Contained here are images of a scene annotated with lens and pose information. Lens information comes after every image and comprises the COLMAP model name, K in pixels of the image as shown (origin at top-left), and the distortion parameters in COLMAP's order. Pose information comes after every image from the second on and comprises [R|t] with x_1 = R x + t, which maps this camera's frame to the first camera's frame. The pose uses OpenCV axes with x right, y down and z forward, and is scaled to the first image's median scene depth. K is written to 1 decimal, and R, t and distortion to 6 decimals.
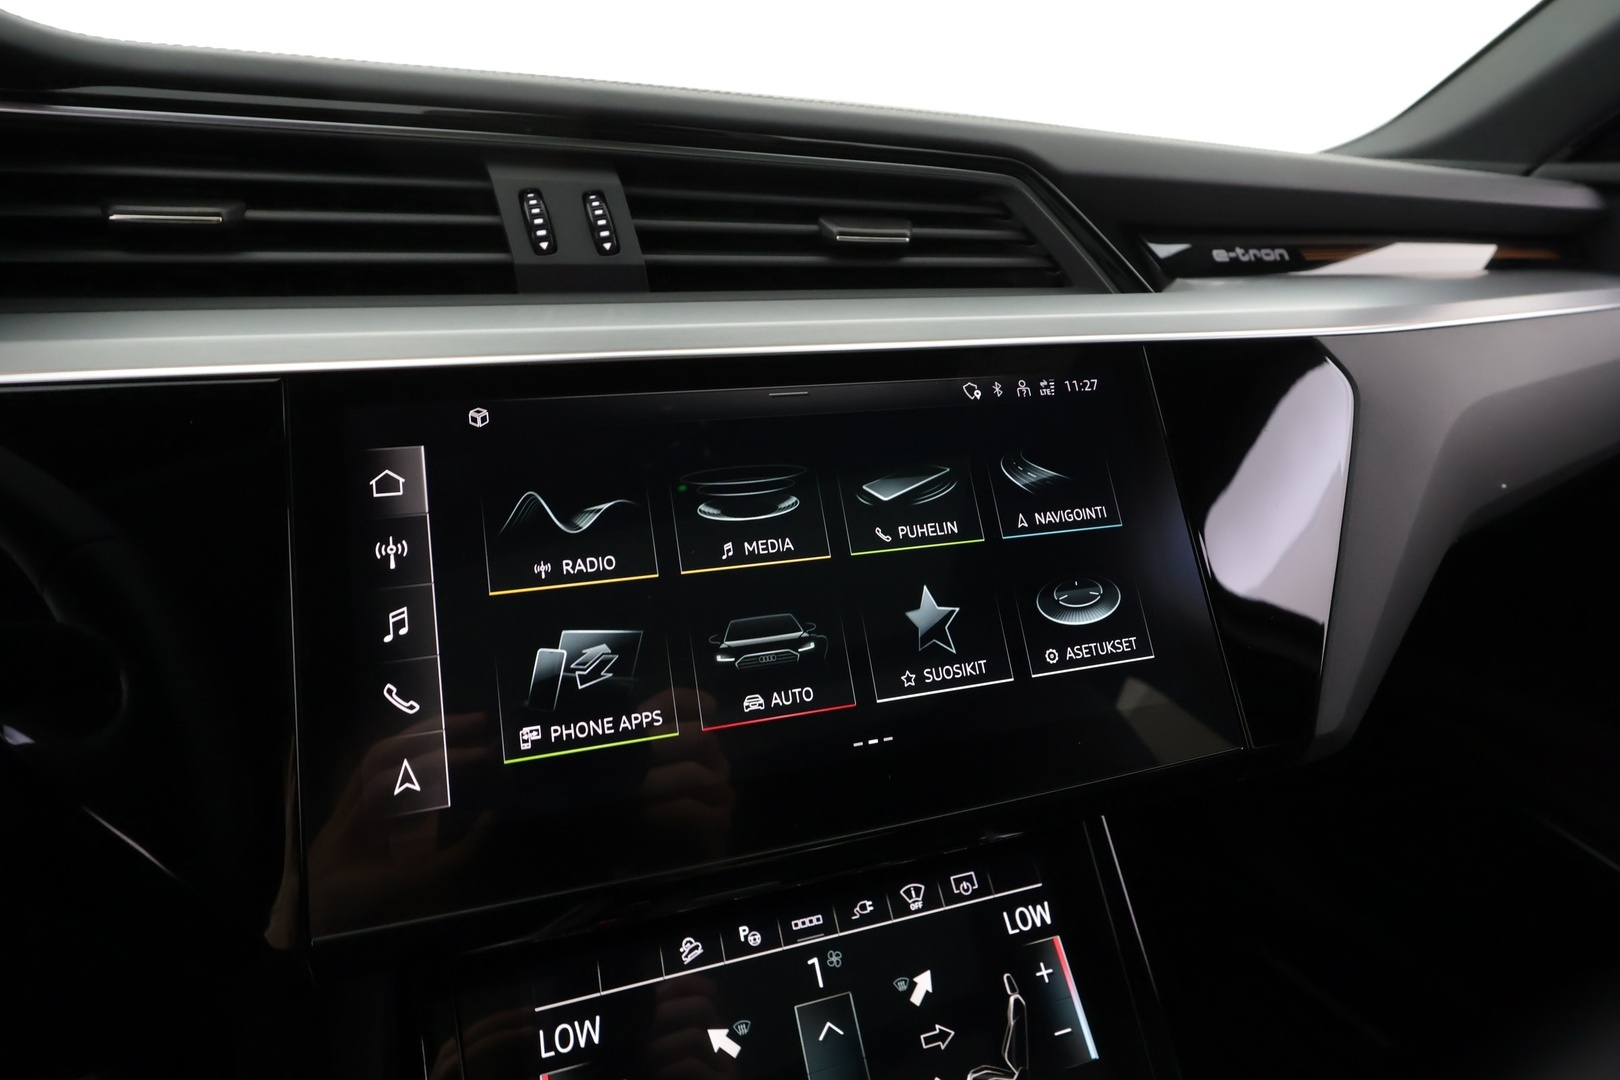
lens RADIAL K [[868.8, 0, 806.0], [0, 868.8, 545.0], [0, 0, 1]] dist [-0.000202, 0.001384]
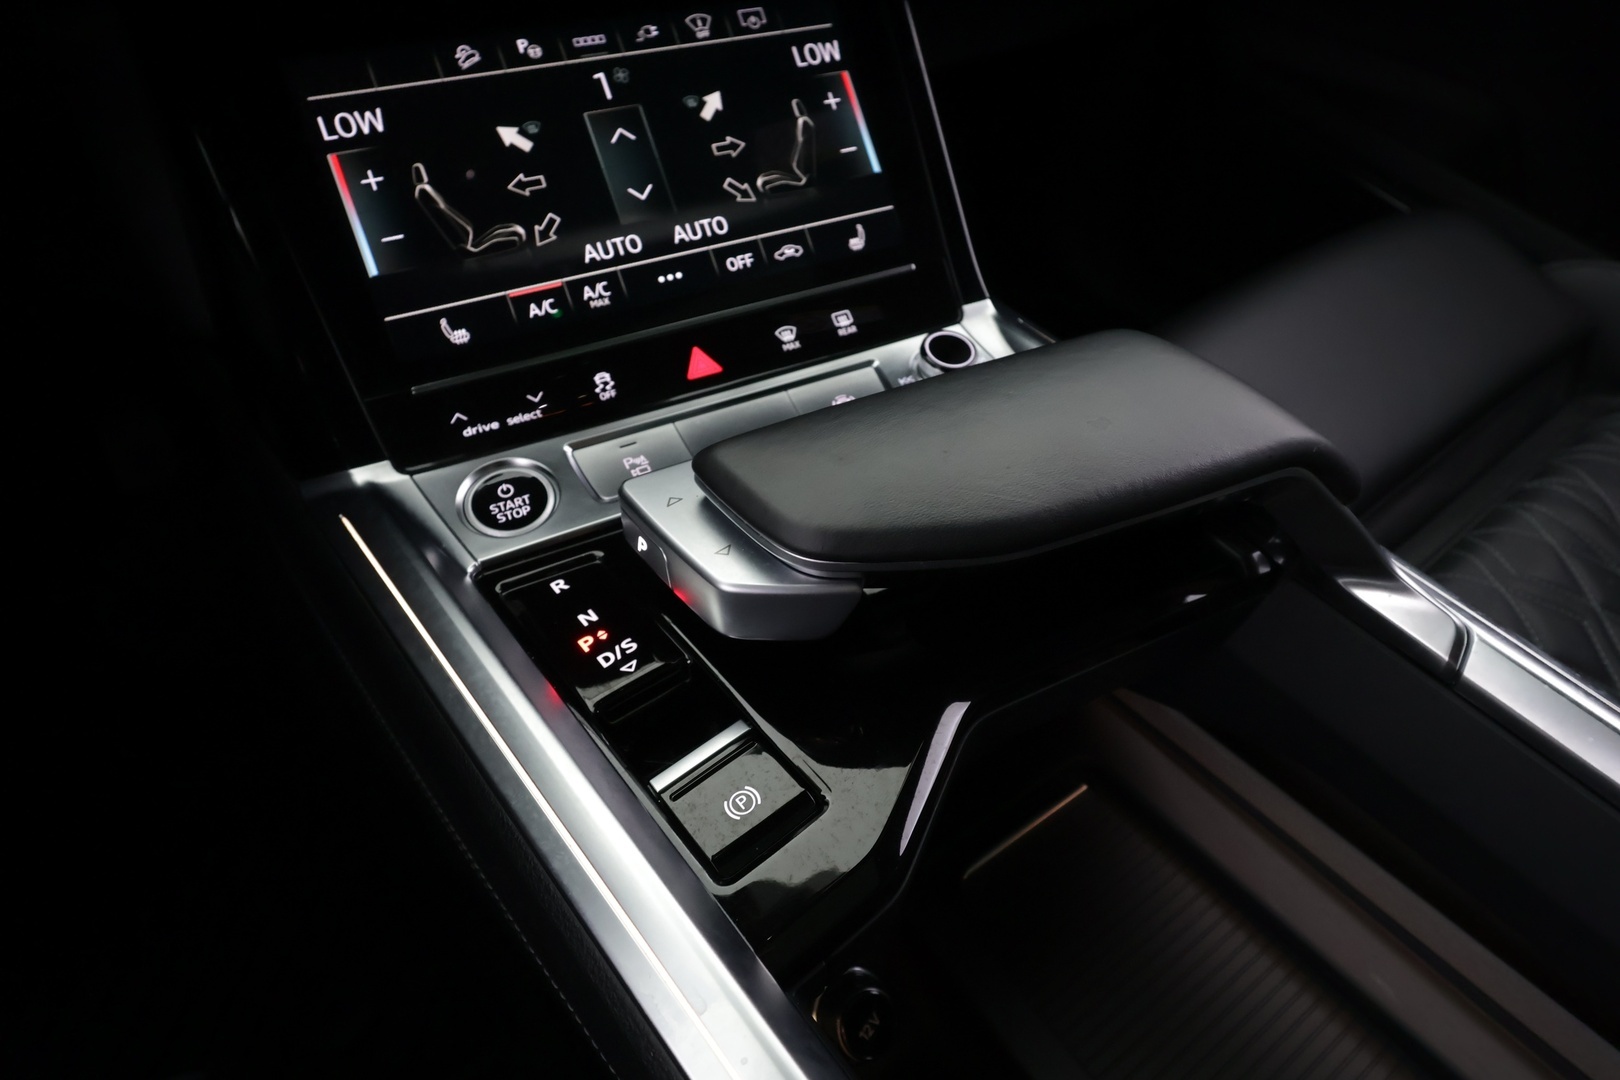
lens RADIAL K [[868.8, 0, 805.7], [0, 868.8, 544.0], [0, 0, 1]] dist [-0.000202, 0.001384]
pose [[0.988804, -0.104201, 0.106812, 0.079191], [0.047161, 0.897337, 0.438818, 0.527356], [-0.141572, -0.428868, 0.892205, -0.155478]]
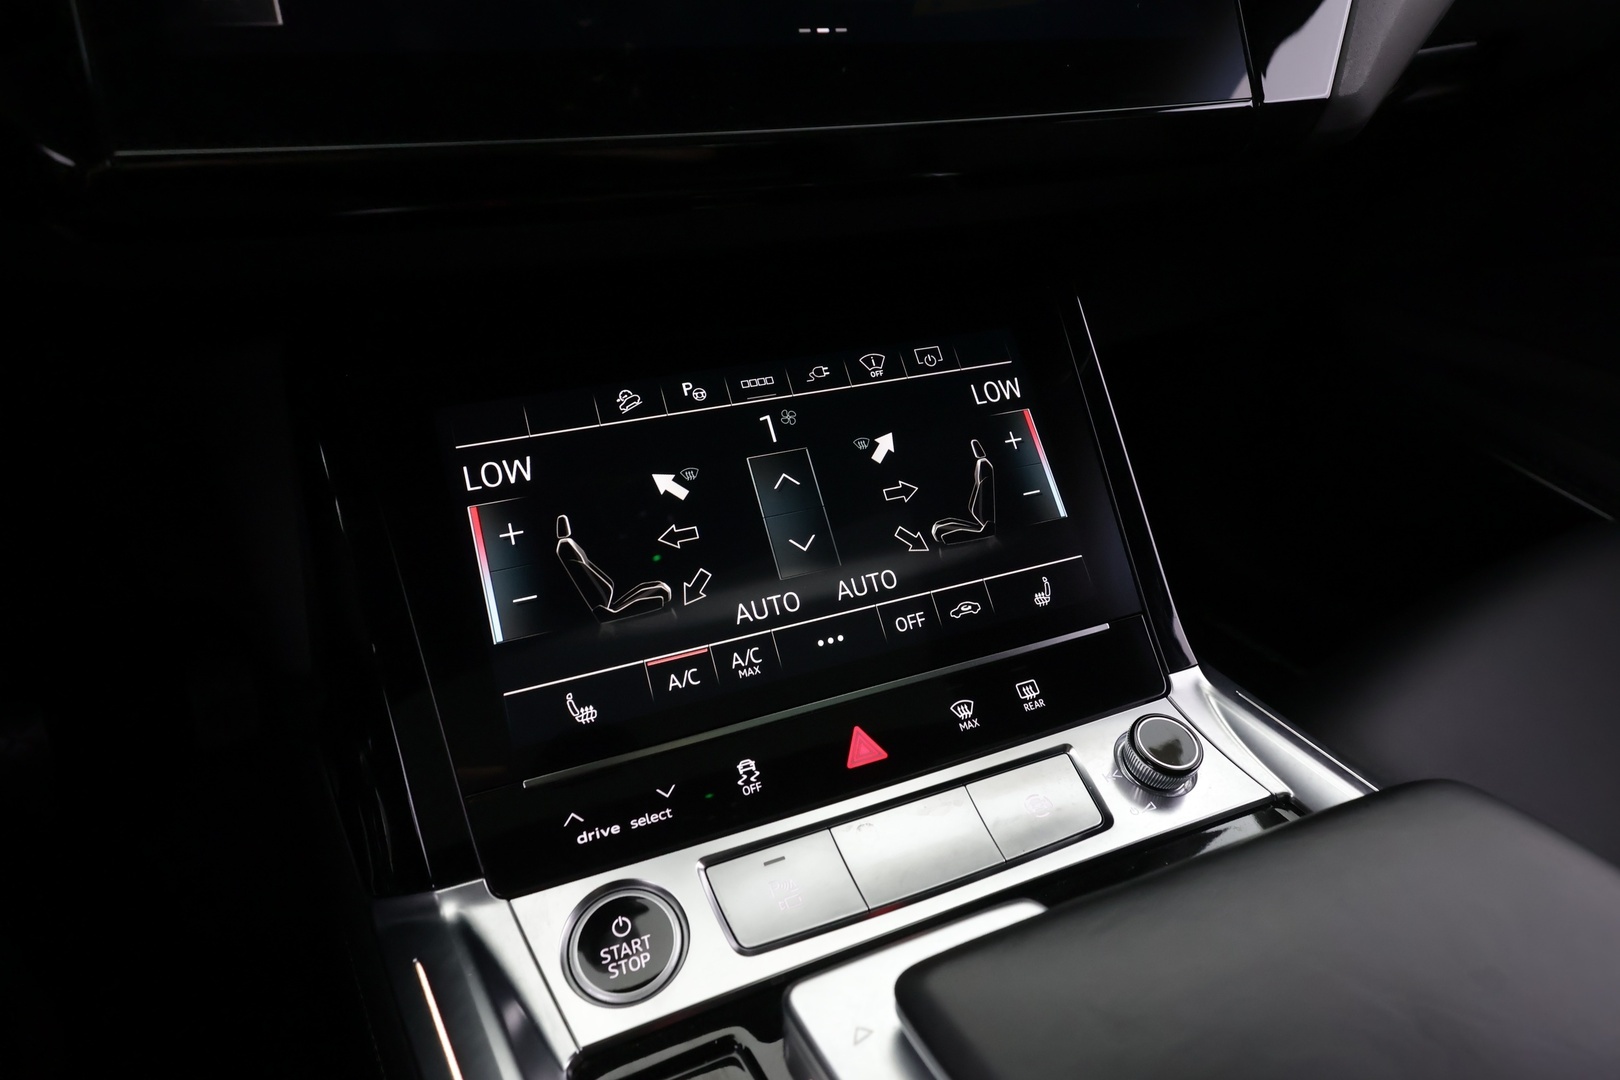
lens RADIAL K [[868.8, 0, 807.9], [0, 868.8, 539.3], [0, 0, 1]] dist [-0.000202, 0.001384]
pose [[0.998302, -0.036364, 0.045501, 0.006672], [0.025867, 0.976697, 0.213060, 0.403918], [-0.052188, -0.211522, 0.975979, 0.075855]]
